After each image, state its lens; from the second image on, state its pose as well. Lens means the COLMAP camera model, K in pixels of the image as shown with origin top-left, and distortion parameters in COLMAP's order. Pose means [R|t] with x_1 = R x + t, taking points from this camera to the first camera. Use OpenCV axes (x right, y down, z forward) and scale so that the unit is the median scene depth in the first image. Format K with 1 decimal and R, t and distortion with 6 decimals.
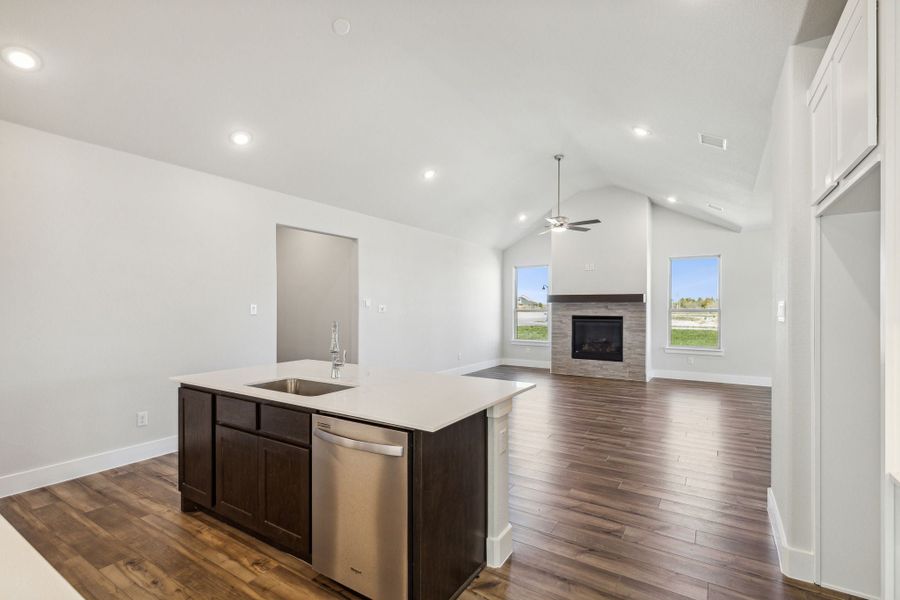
lens RADIAL K [[416.8, 0, 448.4], [0, 416.8, 305.7], [0, 0, 1]] dist [0.003074, 0.000091]
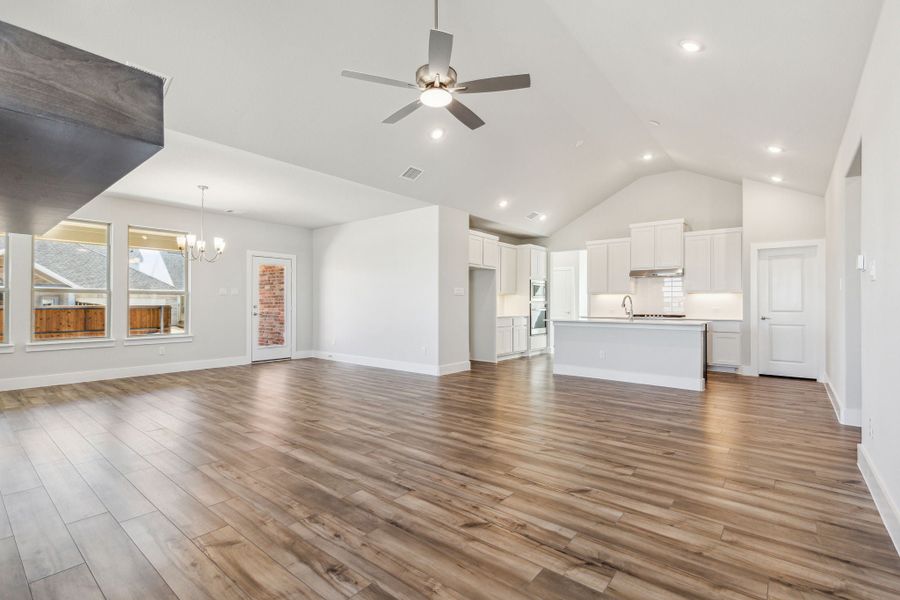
lens RADIAL K [[412.7, 0, 445.9], [0, 412.7, 301.6], [0, 0, 1]] dist [0.001891, 0.000394]
pose [[-0.992808, -0.002450, 0.119692, 0.161353], [-0.003599, 0.999949, -0.009388, 0.034189], [-0.119663, -0.009751, -0.992767, 1.166784]]
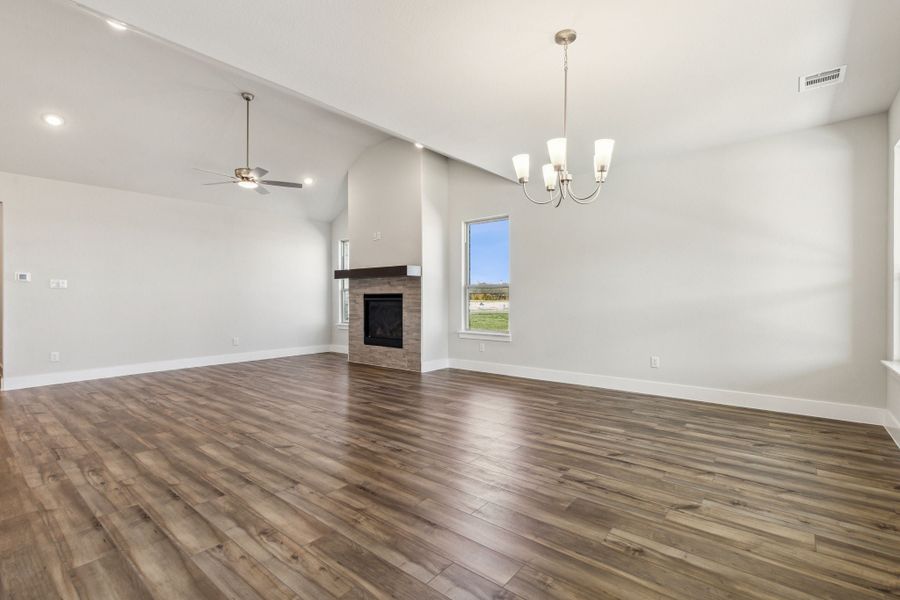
lens RADIAL K [[414.2, 0, 447.5], [0, 414.2, 298.9], [0, 0, 1]] dist [0.004499, 0.000252]
pose [[0.992486, -0.005014, -0.122252, 0.607404], [0.005903, 0.999959, 0.006914, 0.030786], [0.122212, -0.007584, 0.992475, 0.193278]]
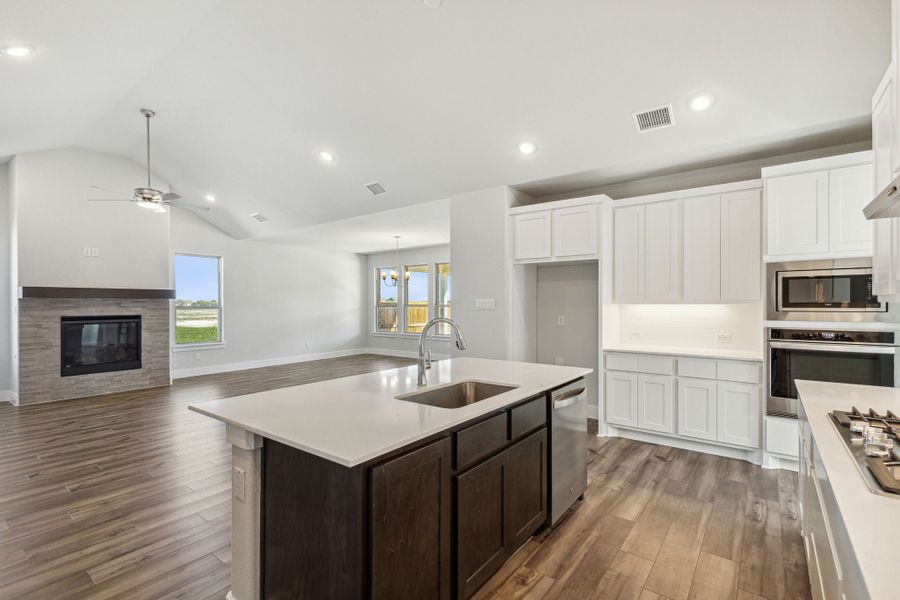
lens RADIAL K [[416.8, 0, 448.4], [0, 416.8, 305.7], [0, 0, 1]] dist [0.003074, 0.000091]
pose [[0.077599, -0.005493, 0.996970, -0.385256], [0.002035, 0.999984, 0.005351, 0.002869], [-0.996983, 0.001614, 0.077609, 0.305816]]
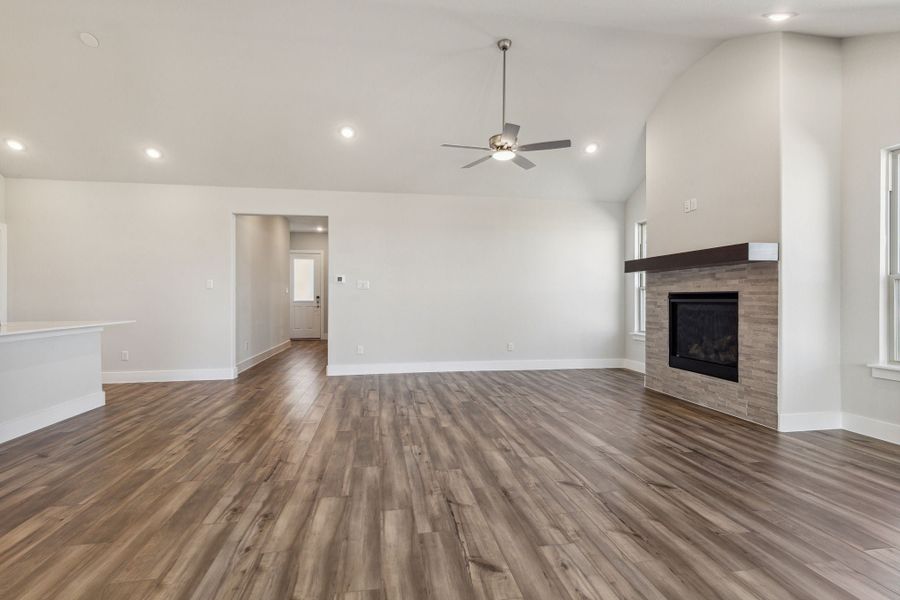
lens RADIAL K [[414.2, 0, 447.5], [0, 414.2, 298.9], [0, 0, 1]] dist [0.004499, 0.000252]
pose [[0.672299, -0.001371, -0.740278, 0.552656], [0.002931, 0.999995, 0.000810, 0.032501], [0.740274, -0.002714, 0.672300, 0.404570]]
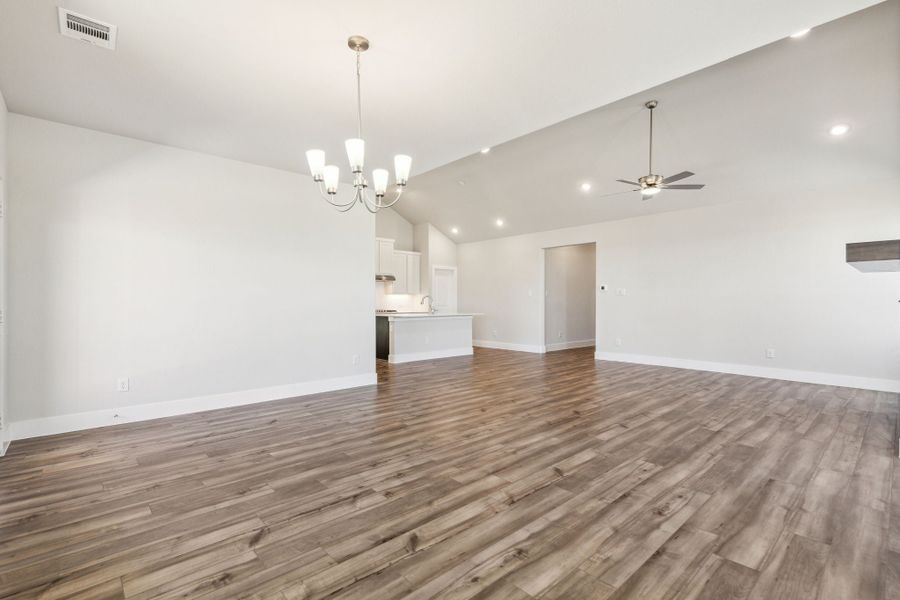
lens RADIAL K [[414.2, 0, 447.5], [0, 414.2, 298.9], [0, 0, 1]] dist [0.004499, 0.000252]
pose [[-0.257930, -0.009351, -0.966118, 0.945960], [0.001211, 0.999949, -0.010002, 0.032740], [0.966163, -0.003750, -0.257906, 0.664448]]
